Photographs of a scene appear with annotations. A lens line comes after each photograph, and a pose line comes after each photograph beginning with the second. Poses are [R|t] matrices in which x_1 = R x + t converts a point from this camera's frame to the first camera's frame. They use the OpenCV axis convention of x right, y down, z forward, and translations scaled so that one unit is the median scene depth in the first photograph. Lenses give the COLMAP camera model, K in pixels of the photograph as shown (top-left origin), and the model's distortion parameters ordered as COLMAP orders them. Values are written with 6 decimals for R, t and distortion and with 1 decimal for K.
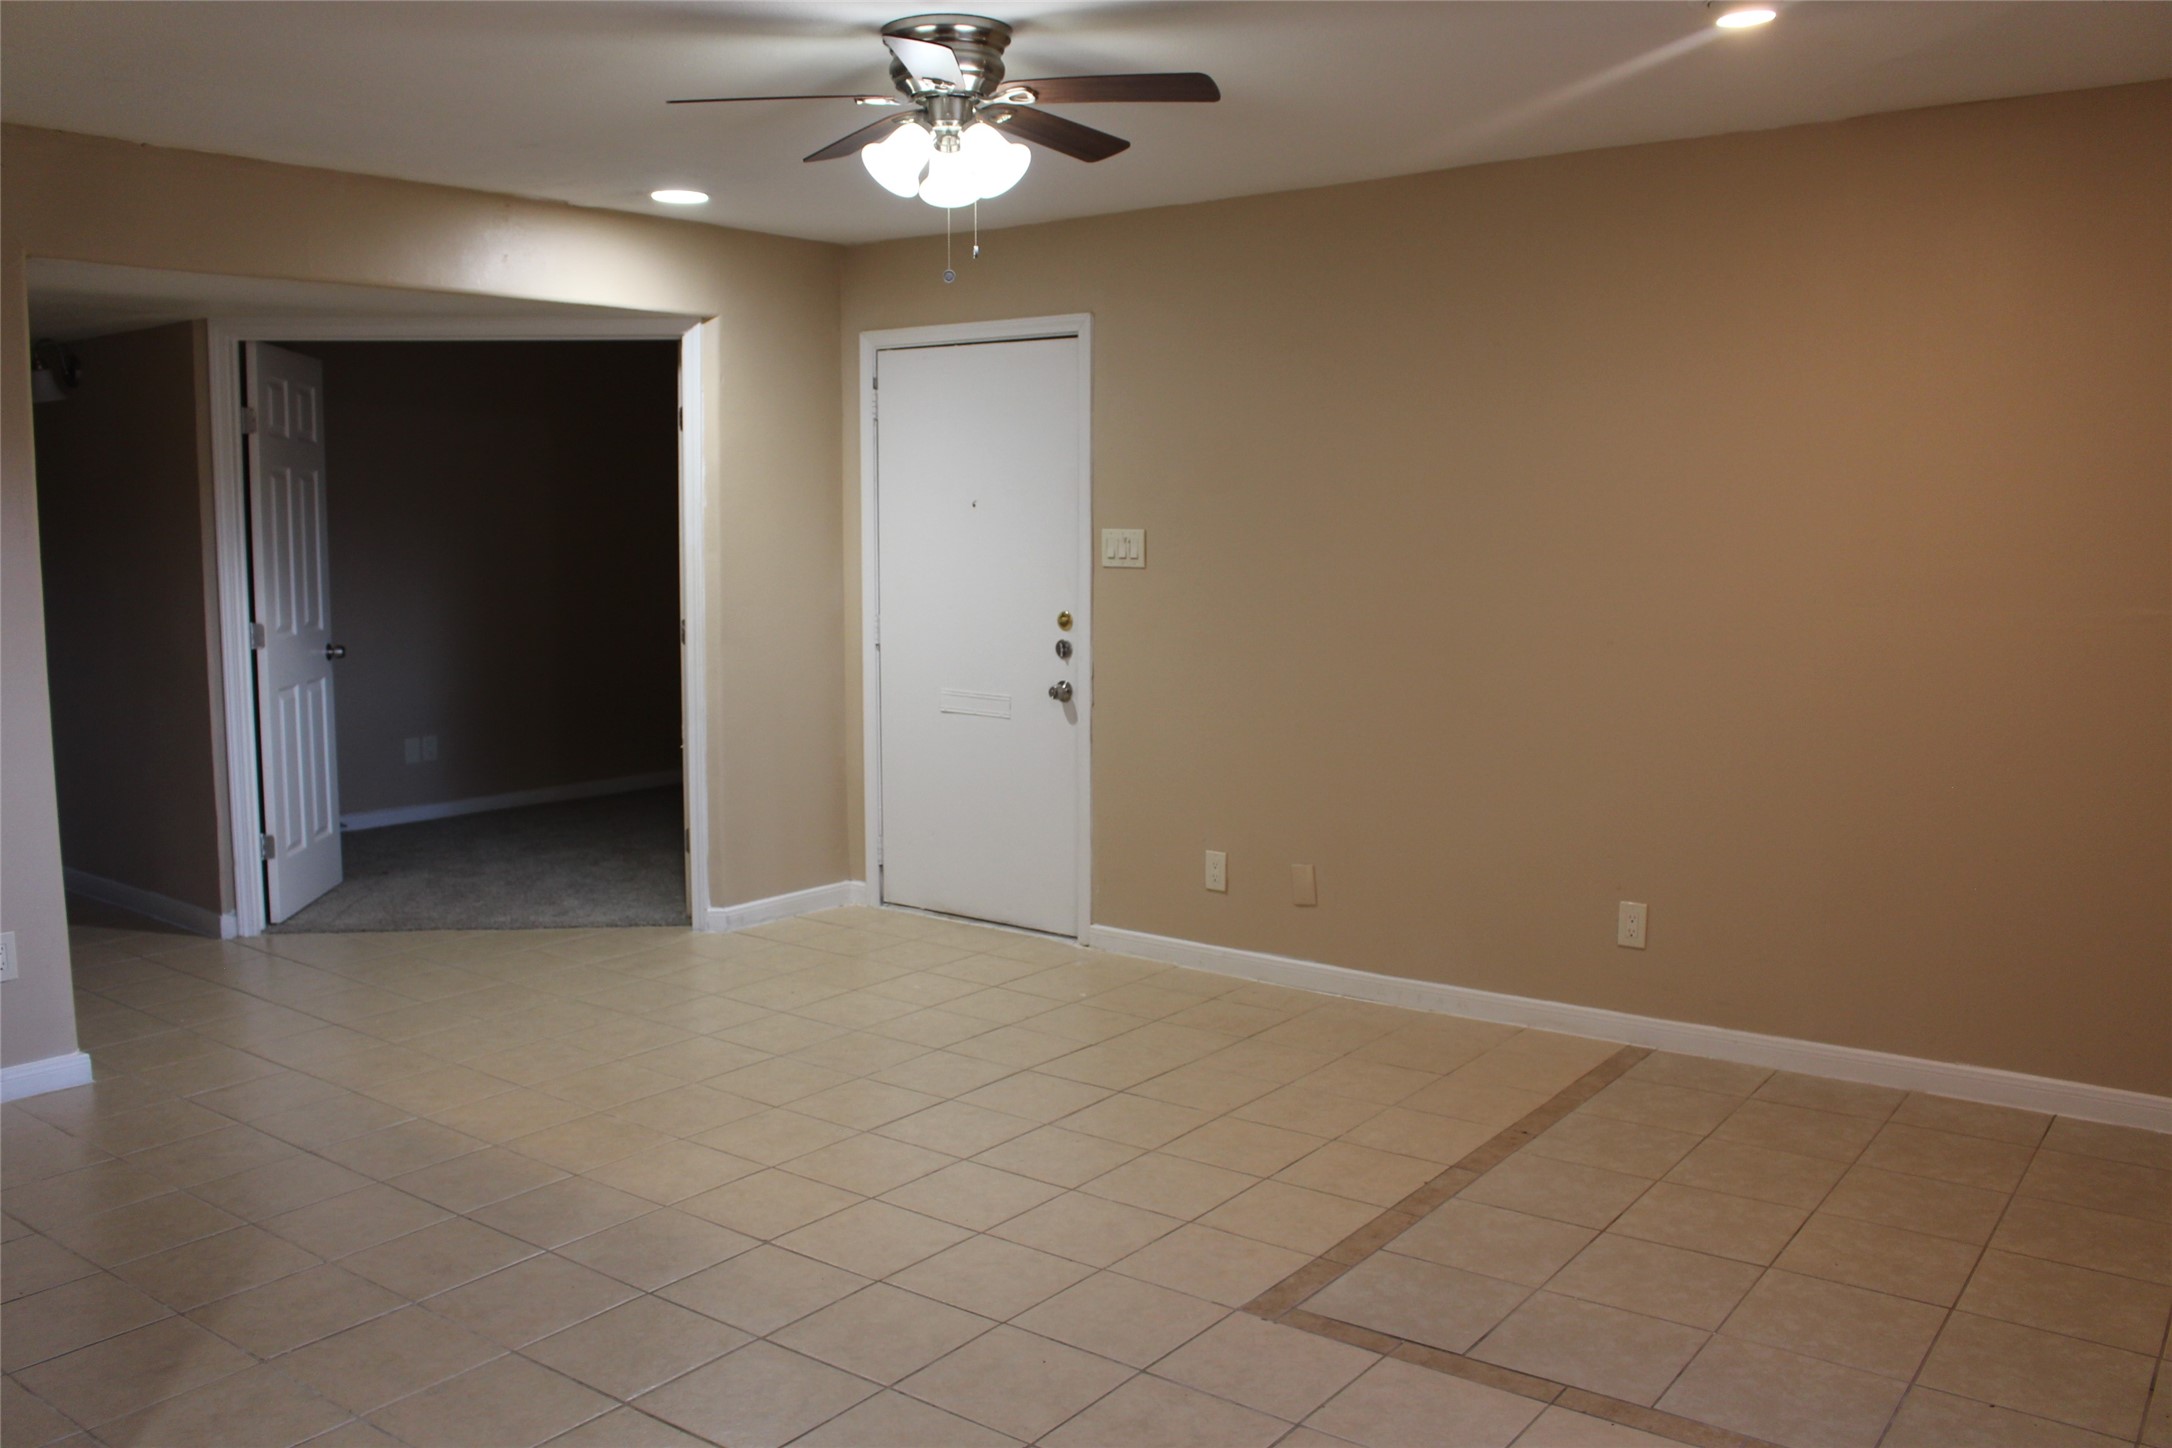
lens RADIAL K [[1796.6, 0, 1086.0], [0, 1796.6, 724.0], [0, 0, 1]] dist [-0.157900, 0.118246]
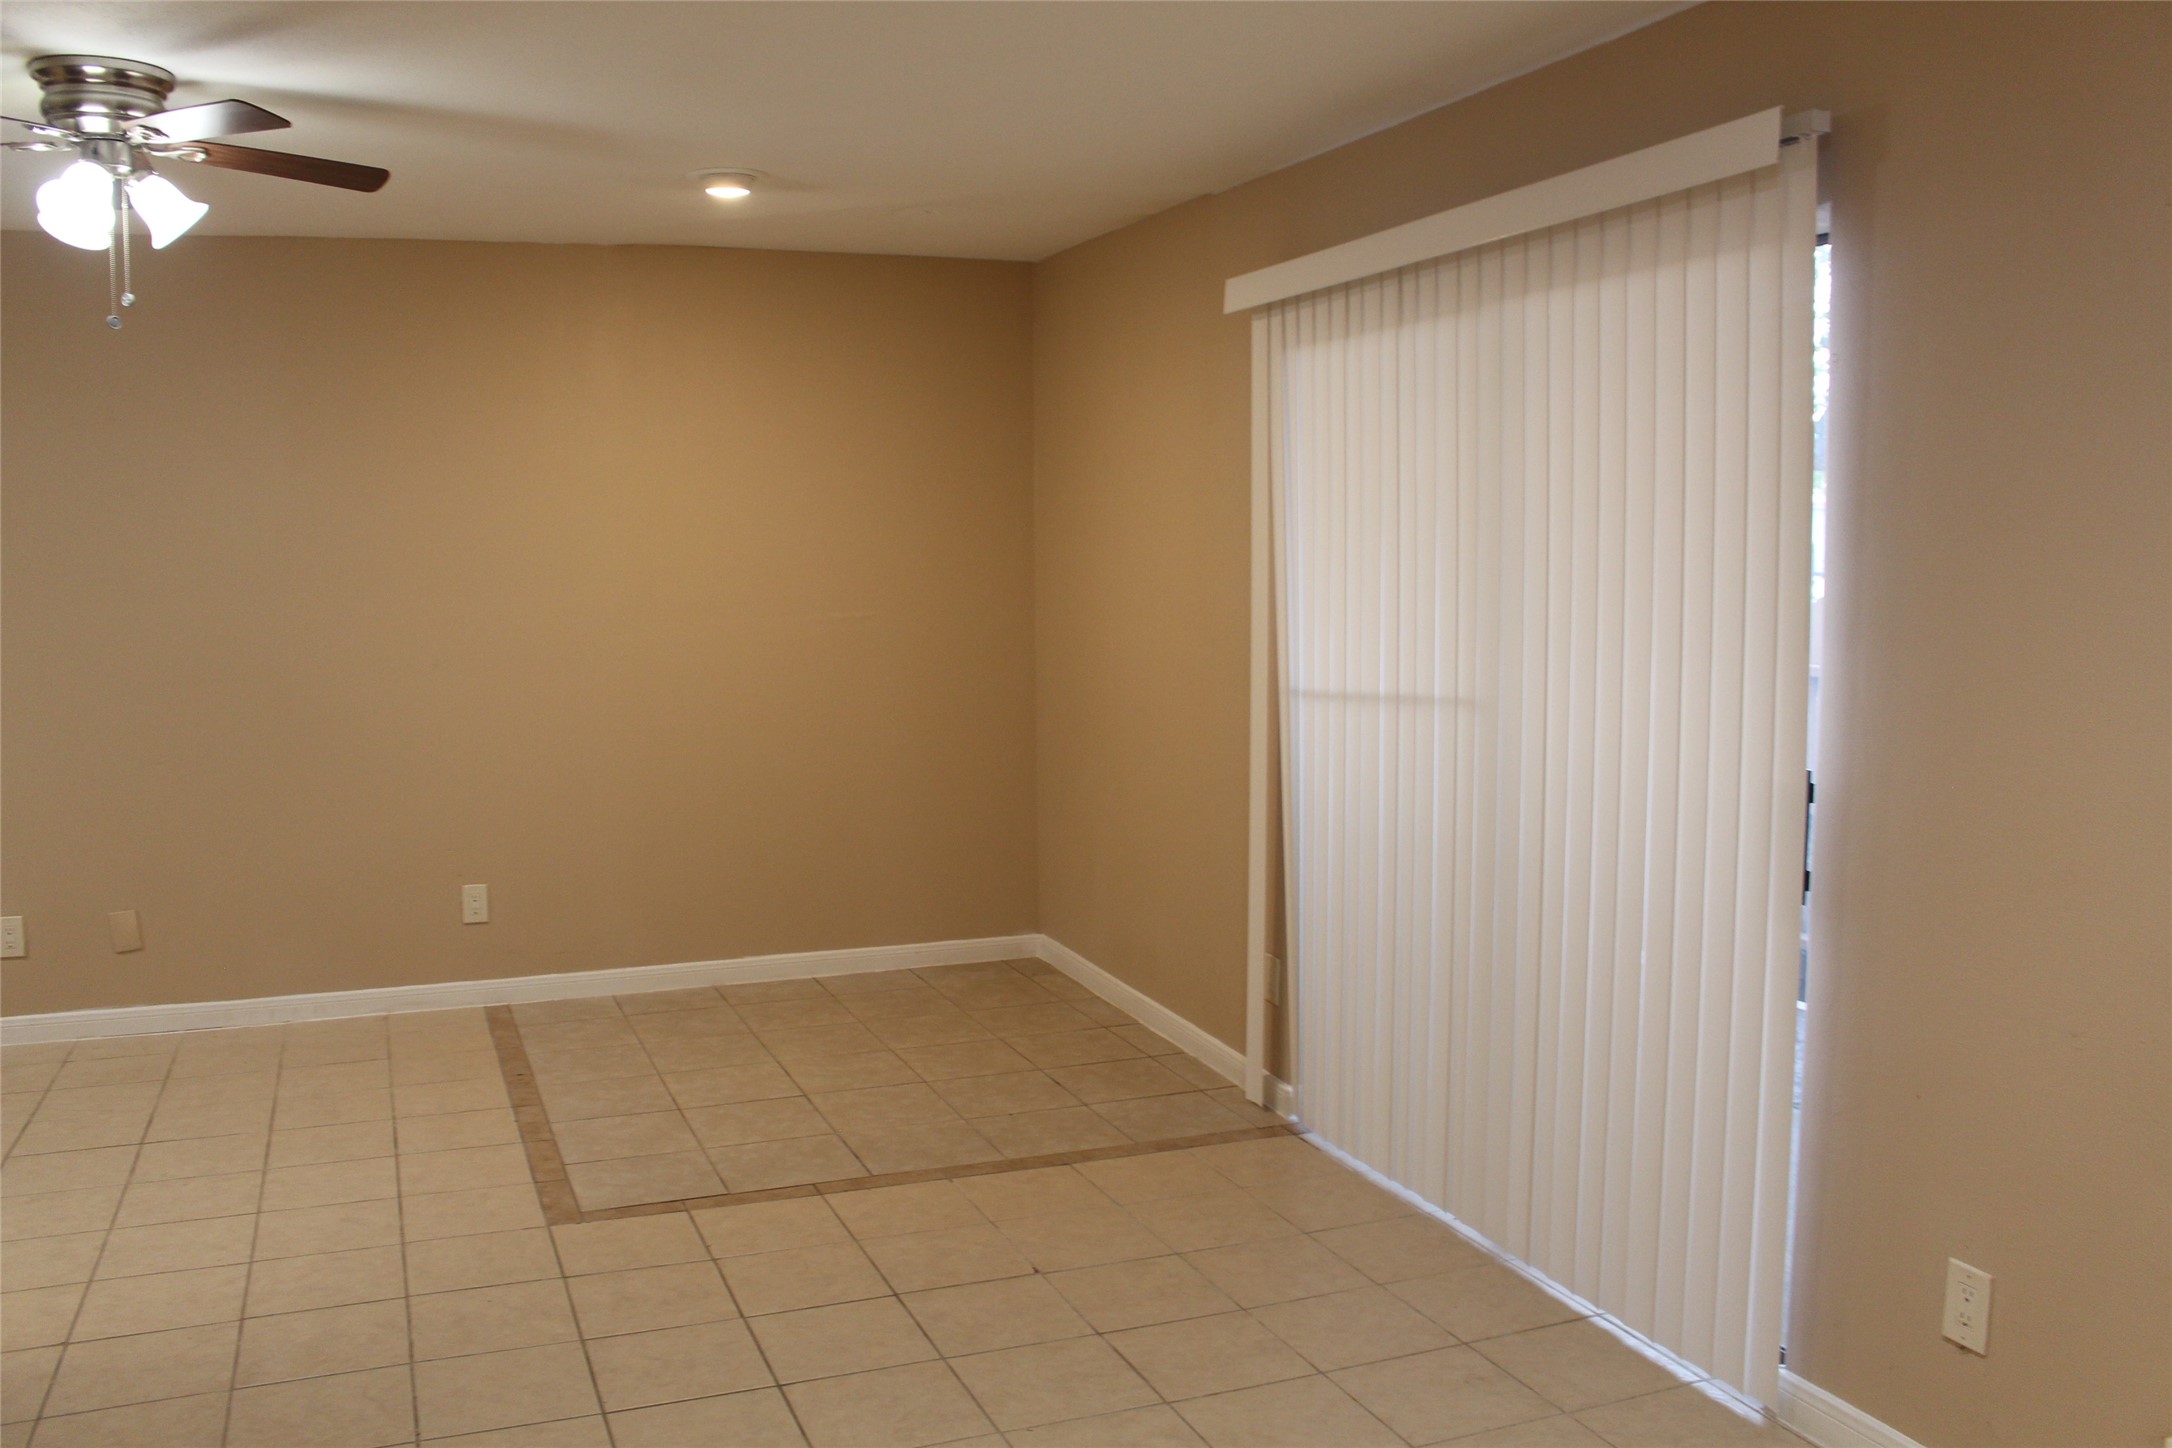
lens RADIAL K [[1796.6, 0, 1086.0], [0, 1796.6, 724.0], [0, 0, 1]] dist [-0.157900, 0.118246]
pose [[0.521507, -0.086562, 0.848845, -0.588938], [0.103504, 0.993912, 0.037765, -0.009265], [-0.846946, 0.068165, 0.527292, 0.041600]]
